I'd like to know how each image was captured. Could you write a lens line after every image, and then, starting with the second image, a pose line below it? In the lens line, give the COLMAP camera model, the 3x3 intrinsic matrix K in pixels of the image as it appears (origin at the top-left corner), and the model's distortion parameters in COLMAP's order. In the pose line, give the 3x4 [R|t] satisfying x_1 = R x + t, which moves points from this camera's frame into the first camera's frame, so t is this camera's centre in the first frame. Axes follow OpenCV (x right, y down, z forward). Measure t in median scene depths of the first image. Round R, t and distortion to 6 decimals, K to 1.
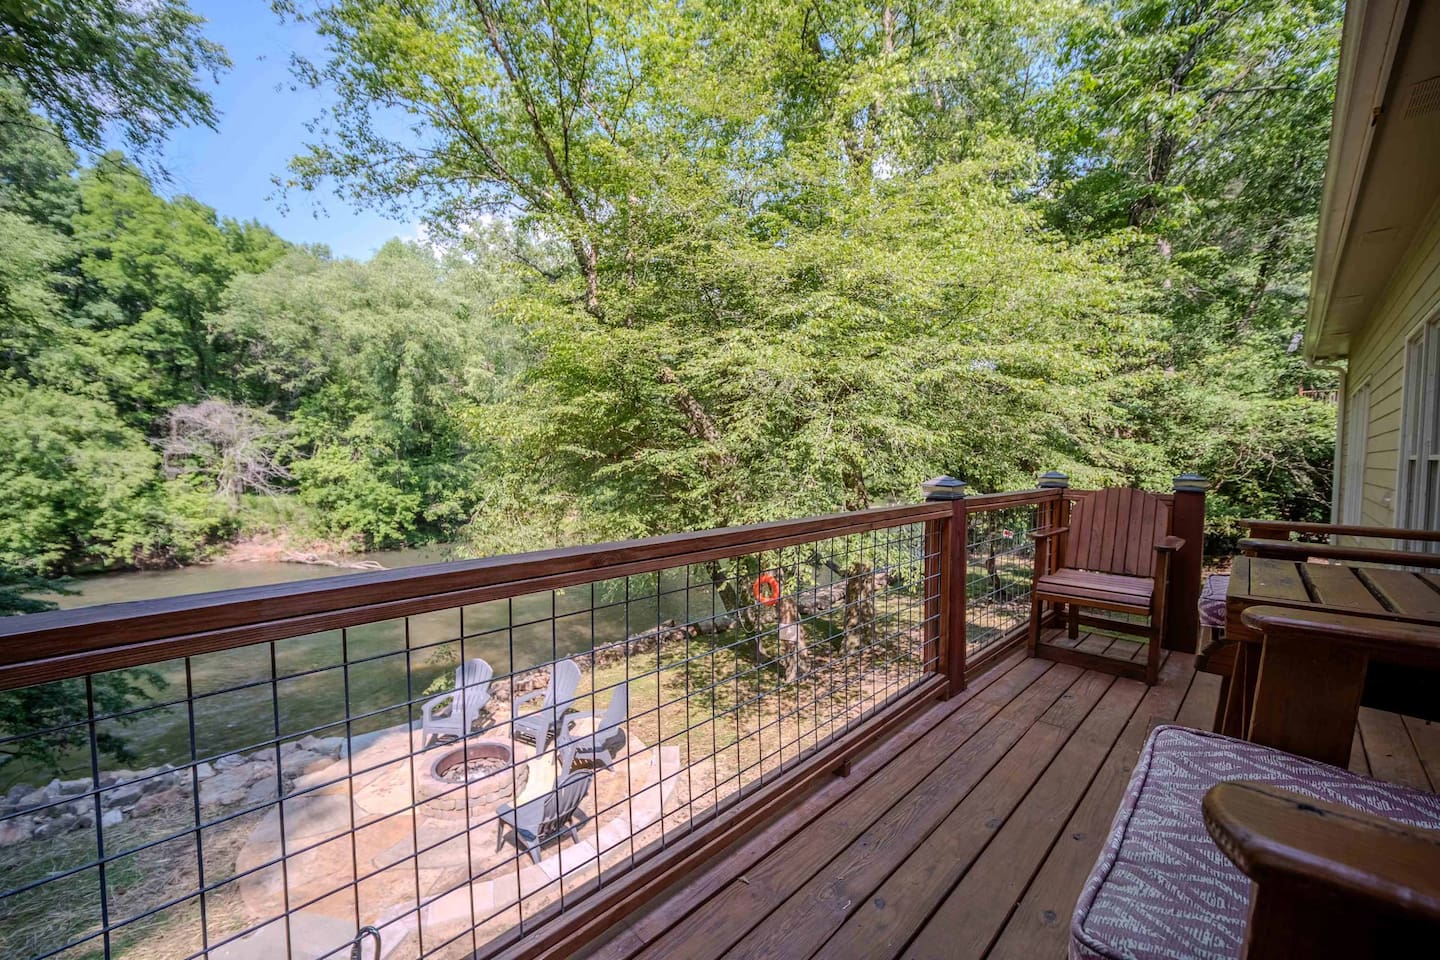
lens RADIAL K [[569.3, 0, 720.0], [0, 569.3, 480.0], [0, 0, 1]] dist [-0.006455, -0.000054]
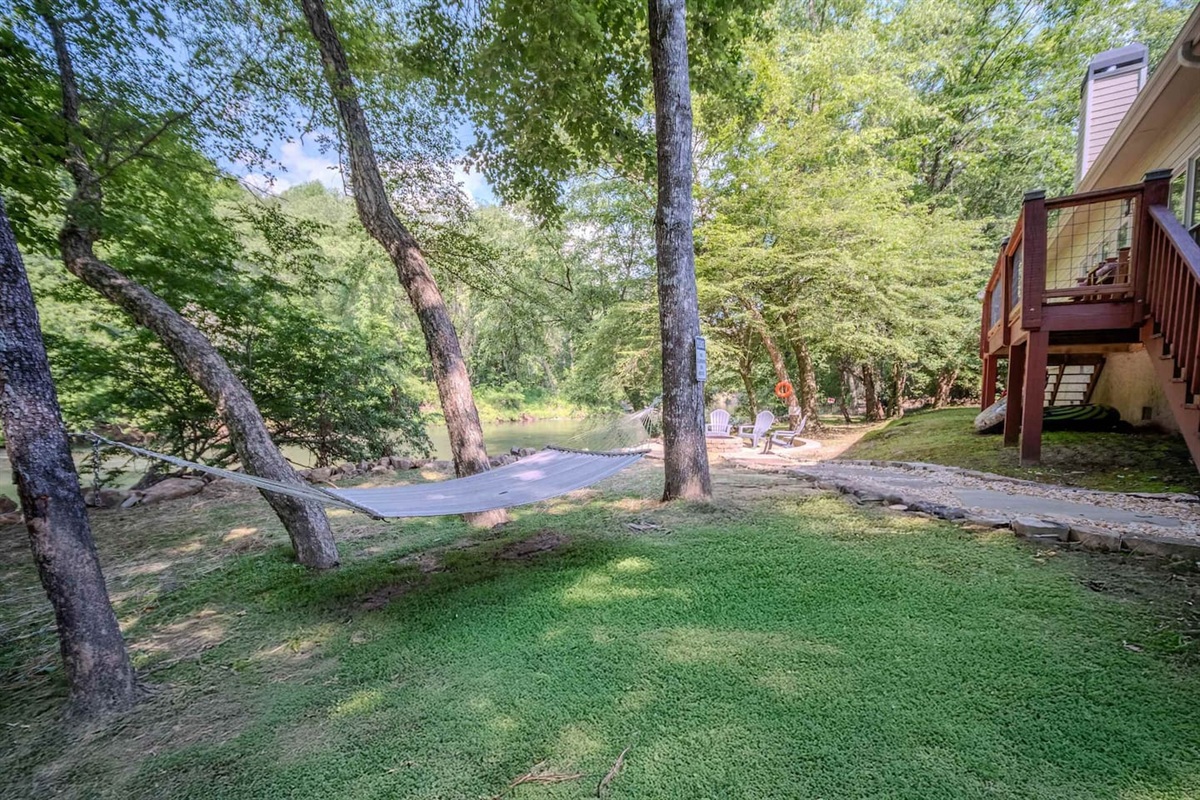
lens RADIAL K [[474.4, 0, 600.0], [0, 474.4, 400.0], [0, 0, 1]] dist [-0.006455, -0.000054]
pose [[0.988486, 0.011729, 0.150854, -0.496368], [-0.011283, 0.999929, -0.003815, 0.152768], [-0.150888, 0.002069, 0.988549, -0.321120]]
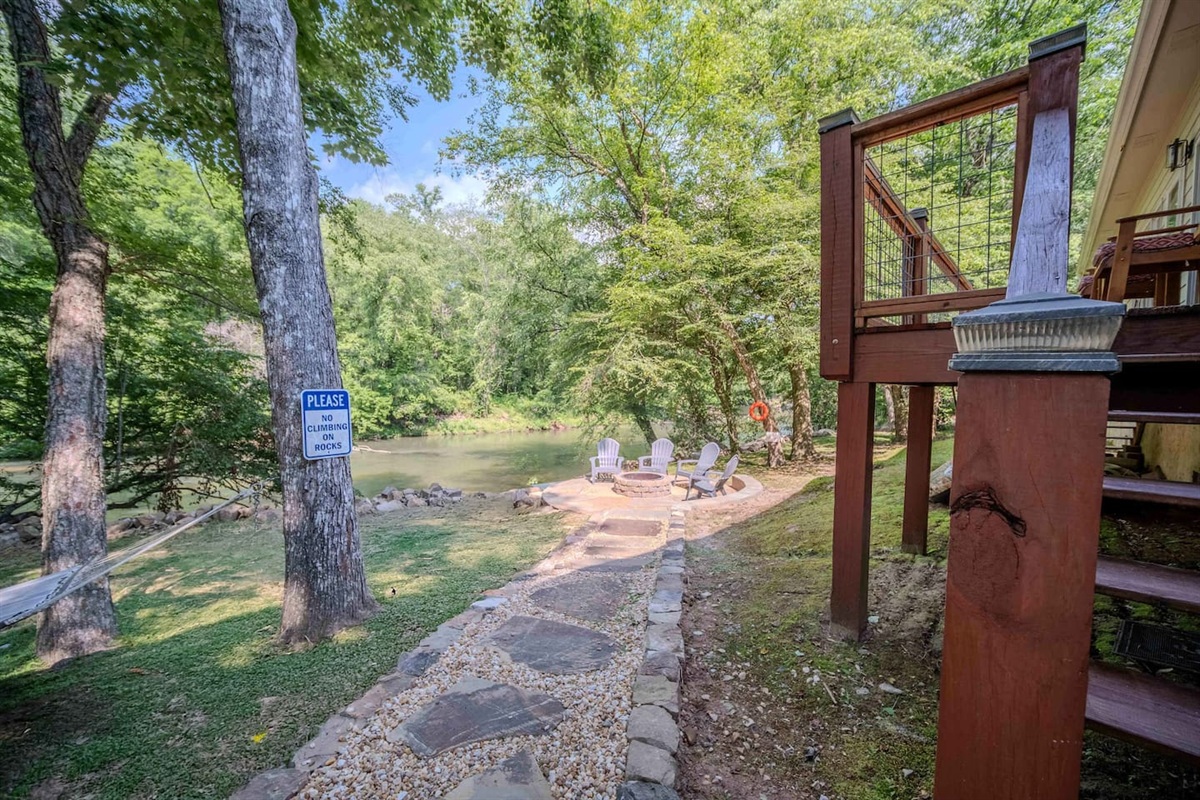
lens RADIAL K [[474.4, 0, 600.0], [0, 474.4, 400.0], [0, 0, 1]] dist [-0.006455, -0.000054]
pose [[0.999618, 0.008608, 0.026258, -0.256943], [-0.008346, 0.999914, -0.010075, 0.111726], [-0.026343, 0.009852, 0.999604, -0.217536]]
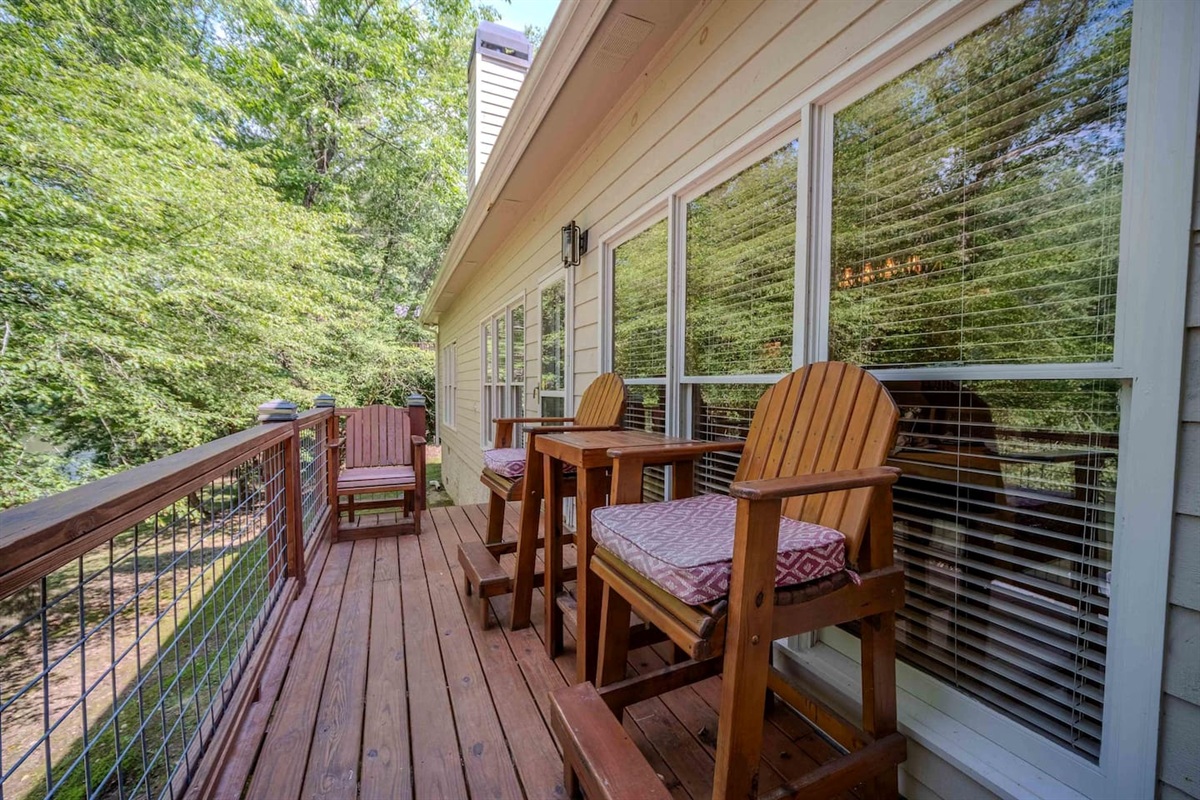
lens RADIAL K [[472.4, 0, 600.0], [0, 472.4, 400.0], [0, 0, 1]] dist [0.001134, 0.000133]
pose [[0.360488, -0.029125, 0.932309, -0.039145], [0.032602, 0.999295, 0.018612, -0.000407], [-0.932194, 0.023686, 0.361183, 0.014870]]
